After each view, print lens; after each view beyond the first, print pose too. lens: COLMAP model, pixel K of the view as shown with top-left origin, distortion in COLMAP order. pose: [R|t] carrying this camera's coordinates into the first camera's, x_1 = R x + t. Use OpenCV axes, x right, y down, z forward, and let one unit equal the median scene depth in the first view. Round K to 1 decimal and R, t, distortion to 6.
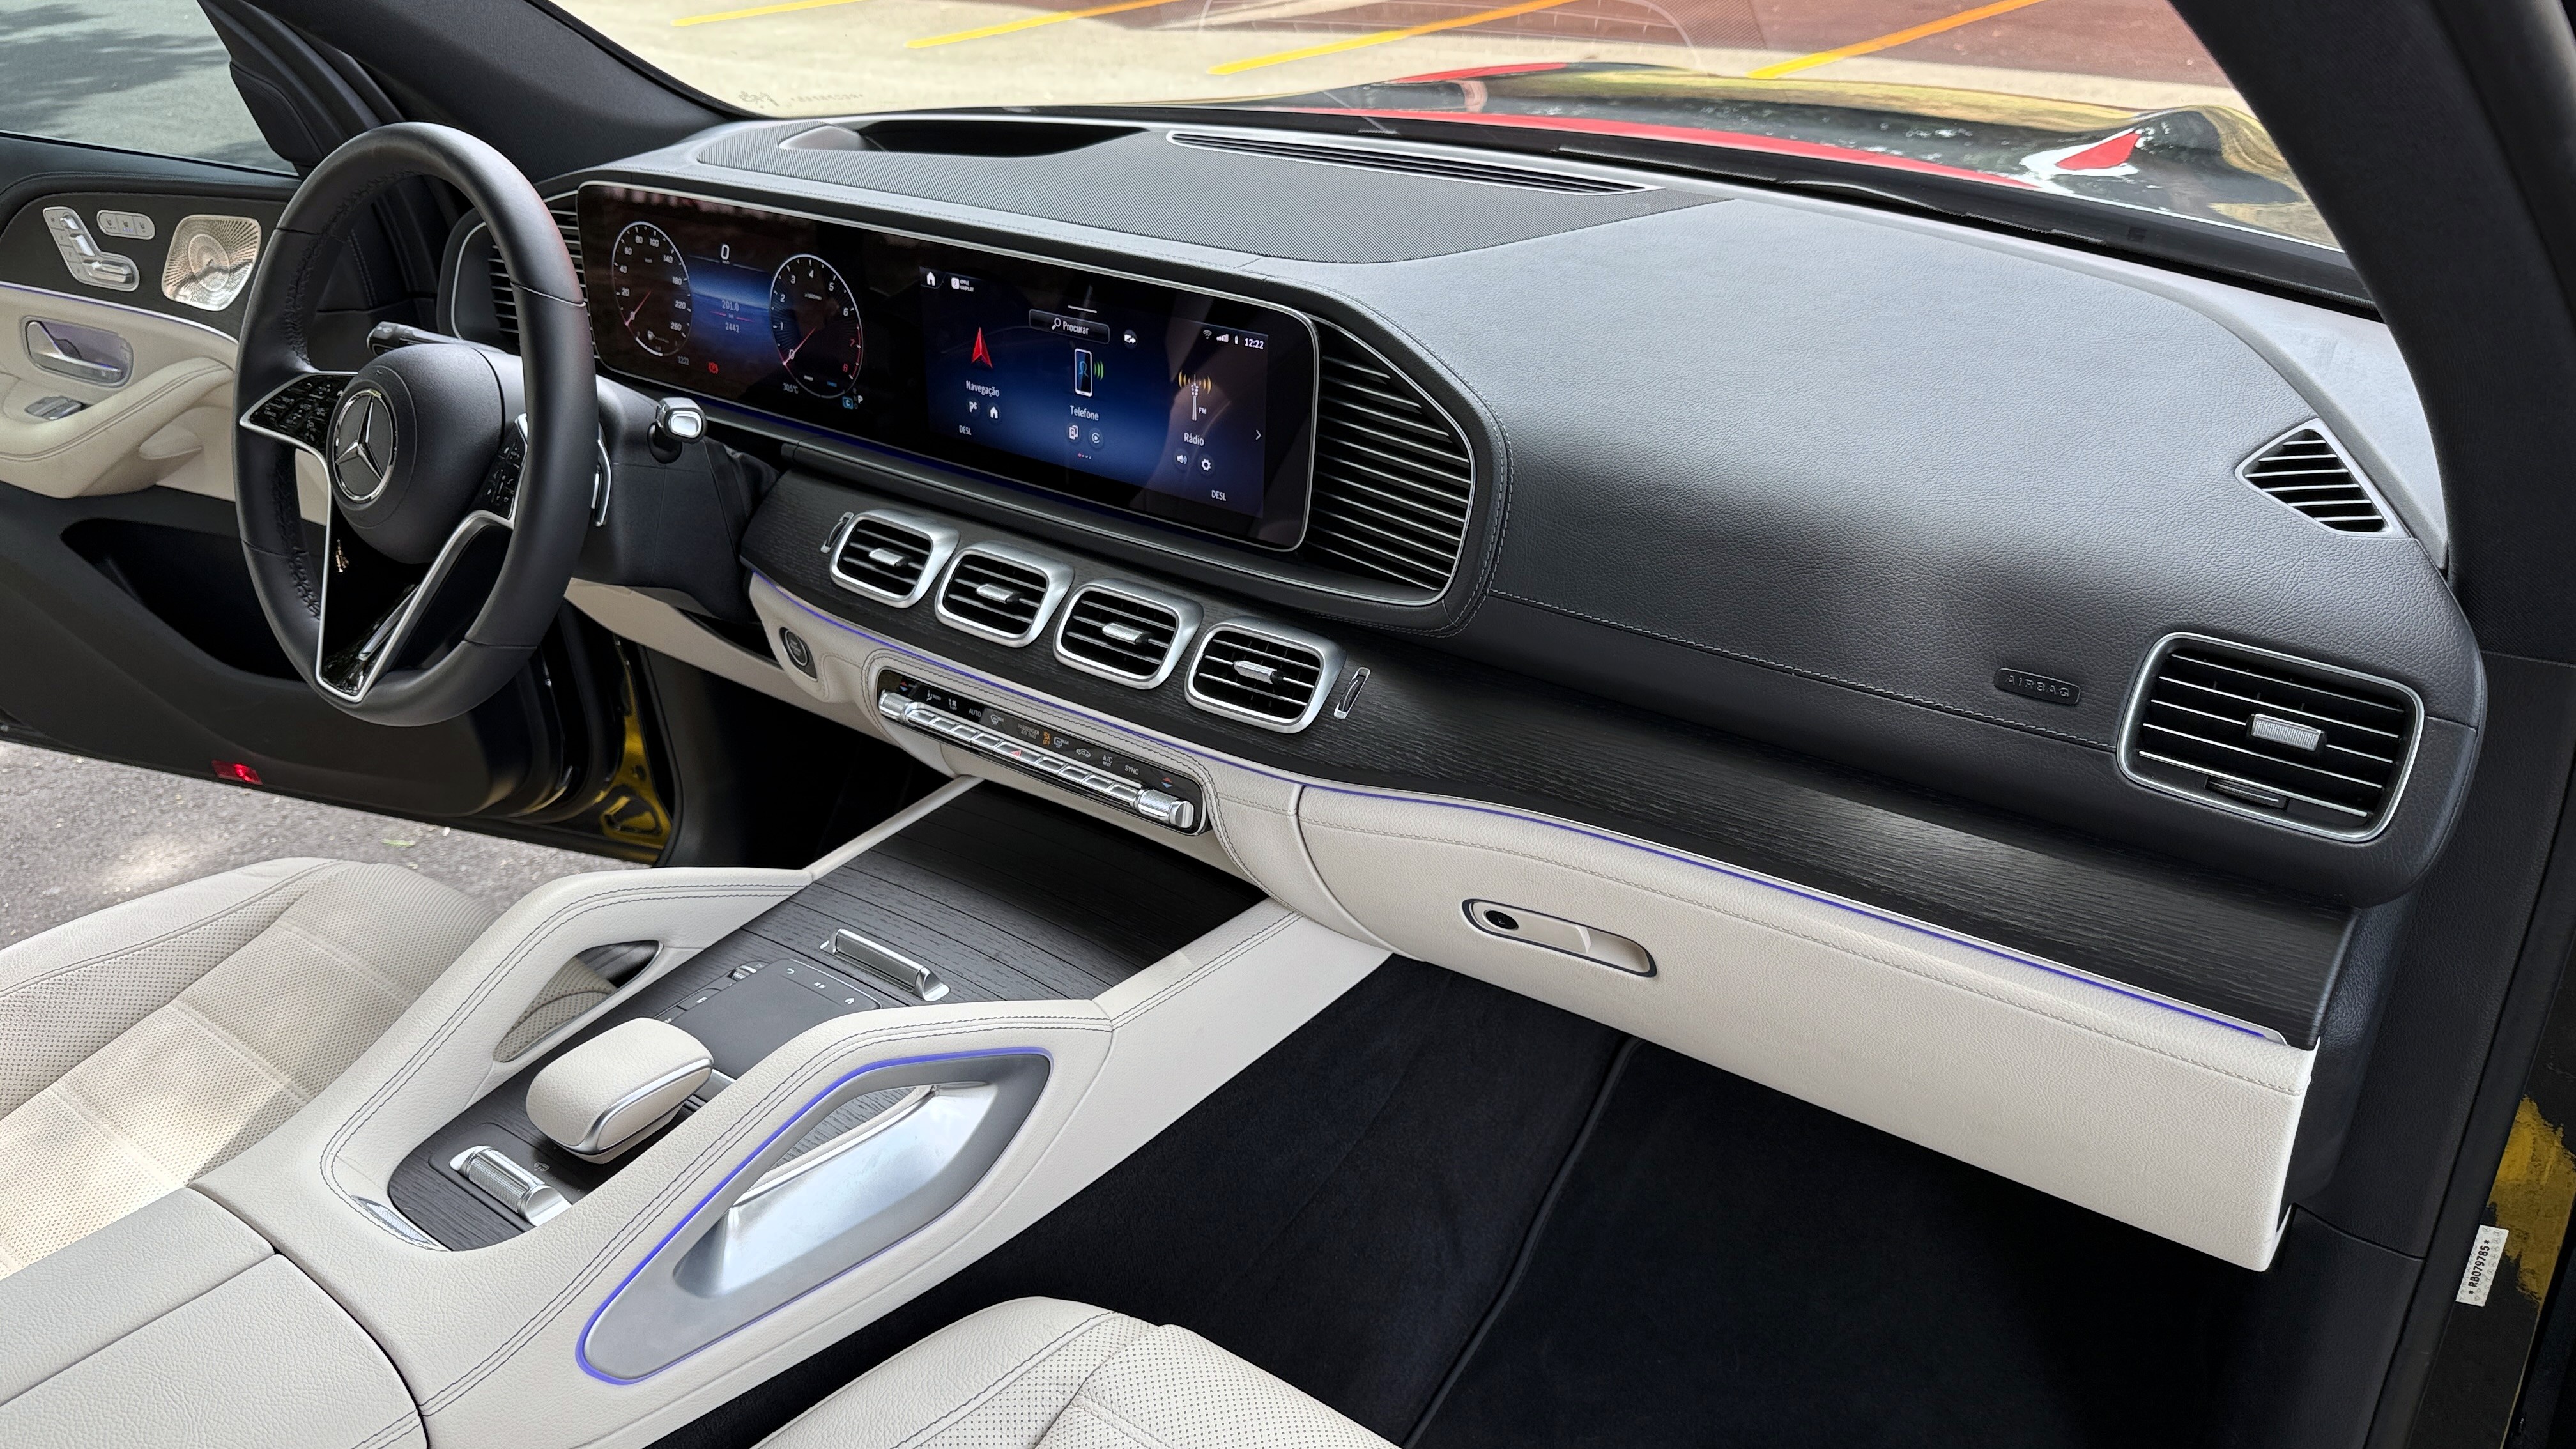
lens RADIAL K [[1807.7, 0, 1288.0], [0, 1807.7, 724.5], [0, 0, 1]] dist [0.186495, -0.458477]
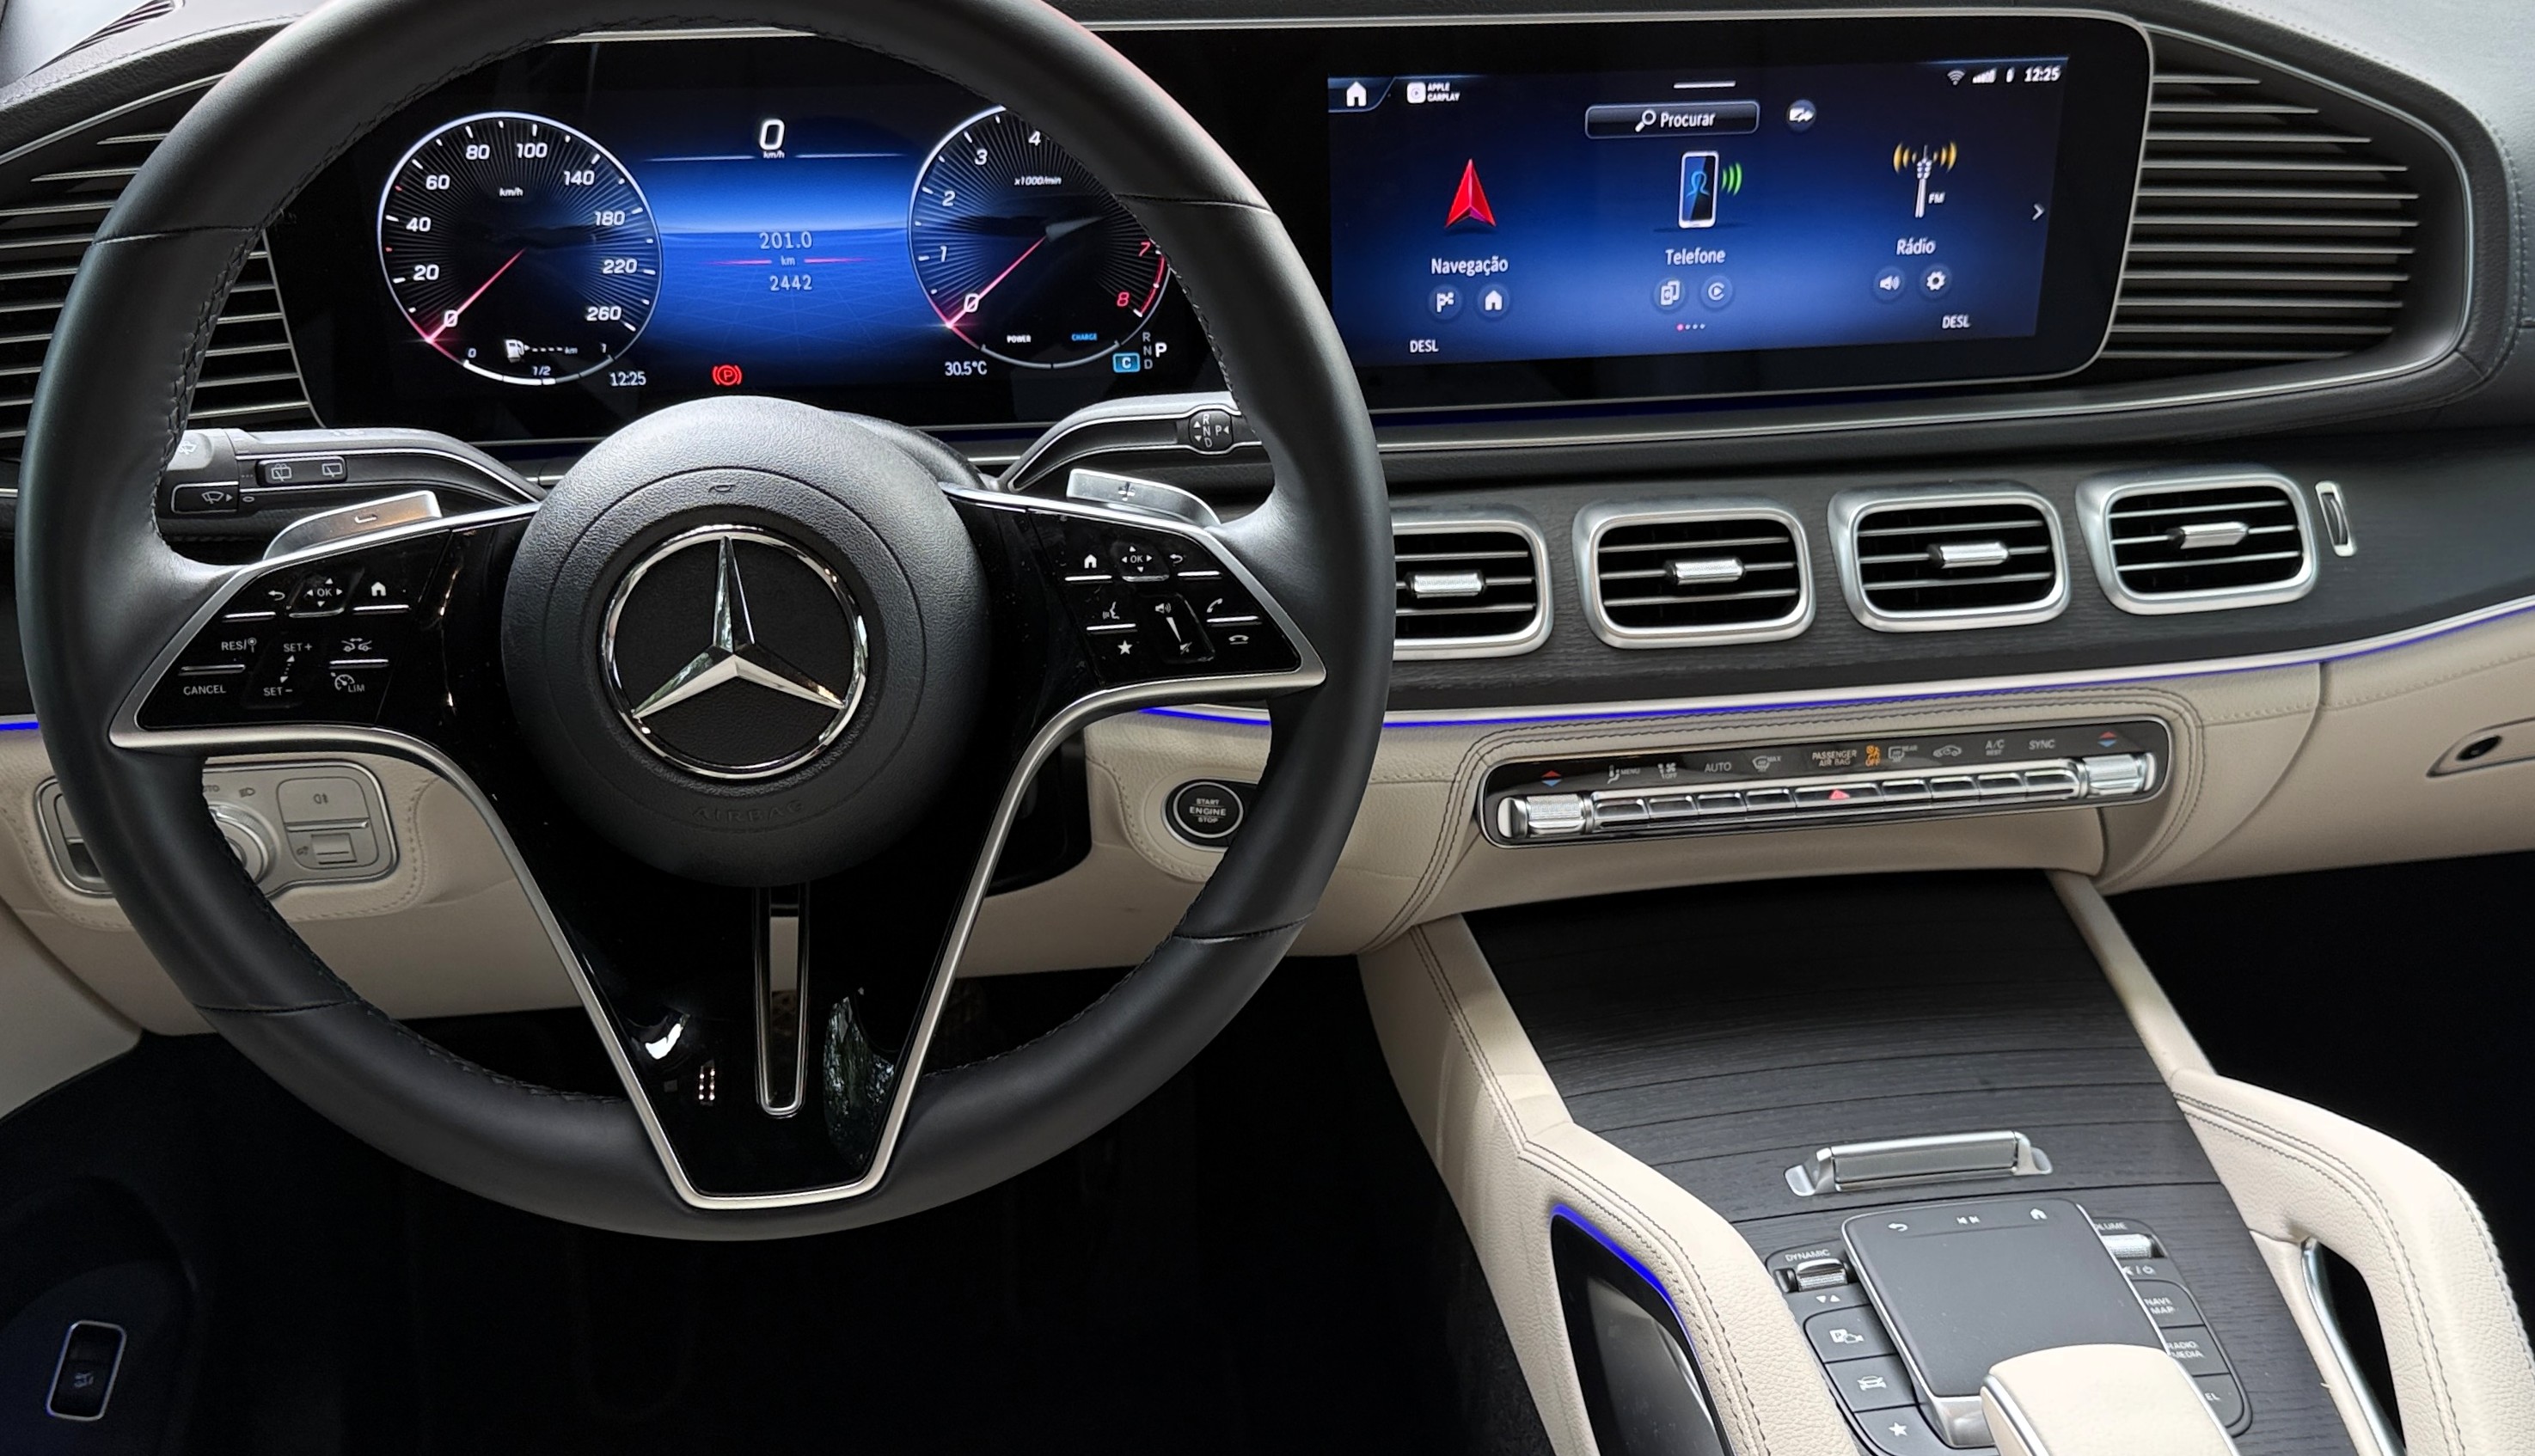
lens RADIAL K [[2413.3, 0, 1425.4], [0, 2413.3, 827.2], [0, 0, 1]] dist [0.183934, -0.457714]
pose [[0.689391, -0.348328, 0.635143, -0.743522], [0.305609, 0.934803, 0.180958, -0.161084], [-0.656767, 0.069354, 0.750897, 0.430273]]
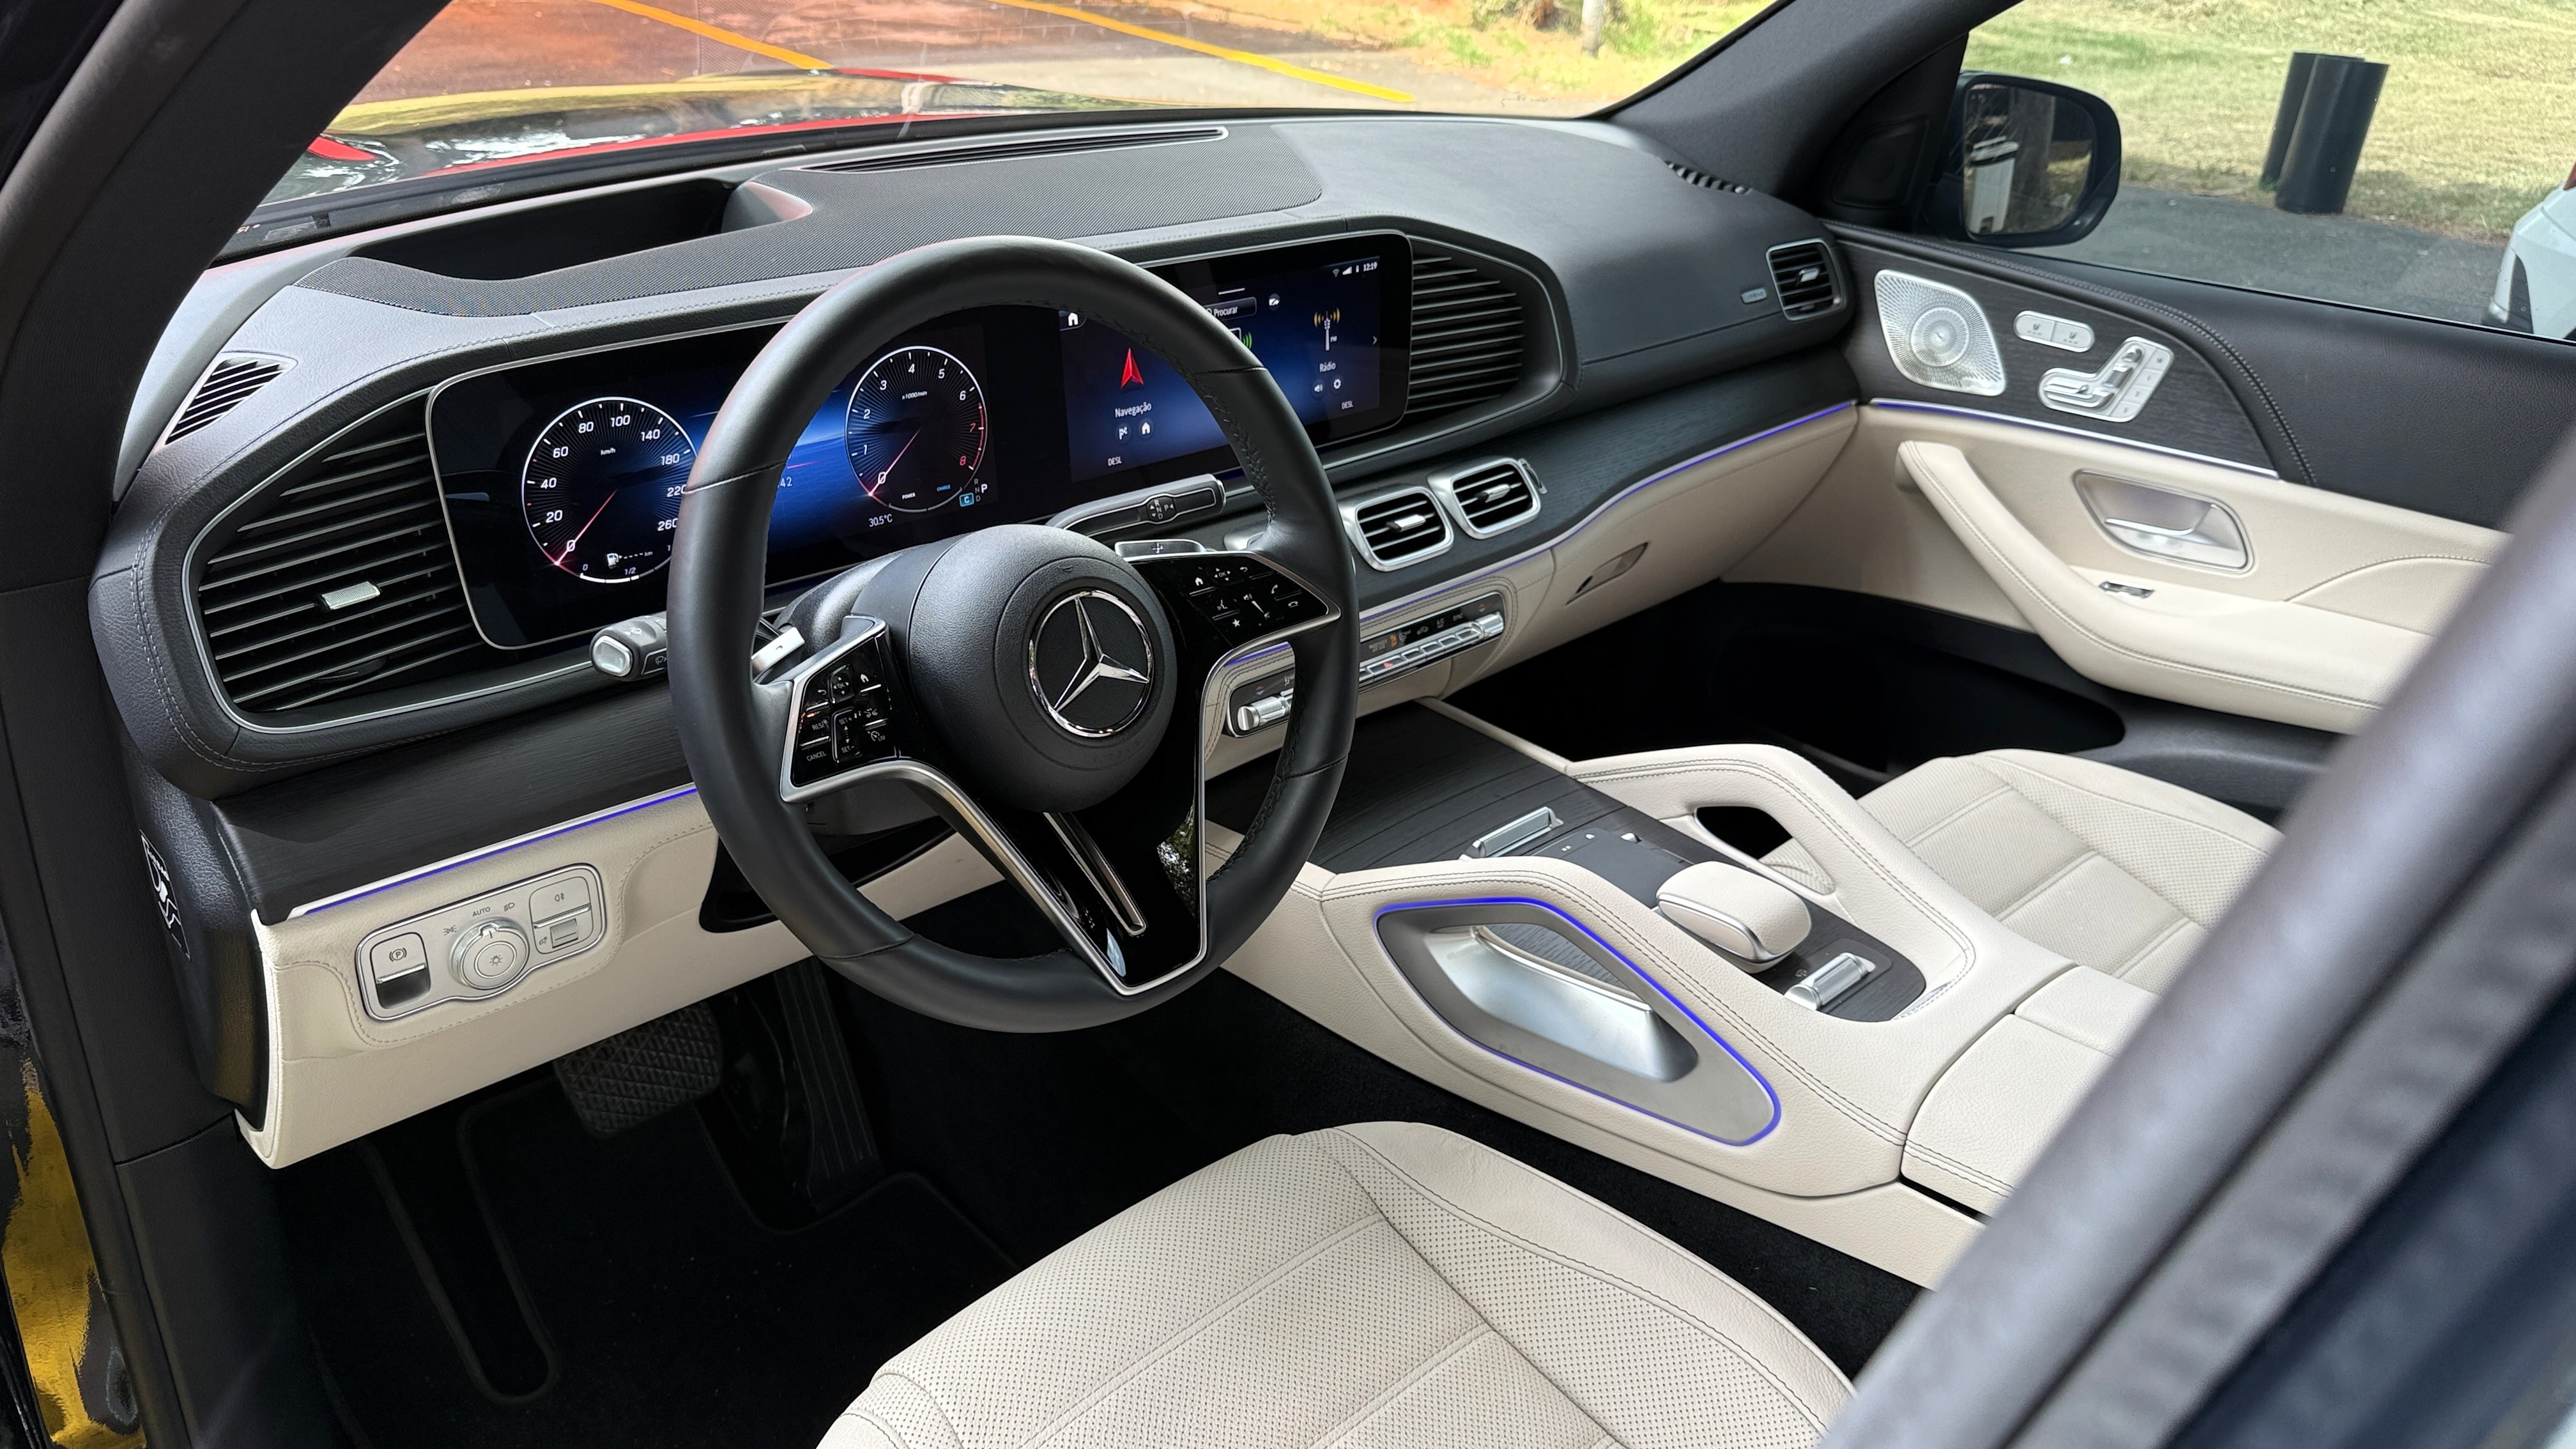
lens RADIAL K [[1807.7, 0, 1288.0], [0, 1807.7, 724.5], [0, 0, 1]] dist [0.186495, -0.458477]
pose [[0.155035, -0.414614, 0.896694, -1.120502], [0.414866, 0.851079, 0.321794, -0.323164], [-0.896577, 0.322119, 0.303956, 0.678445]]
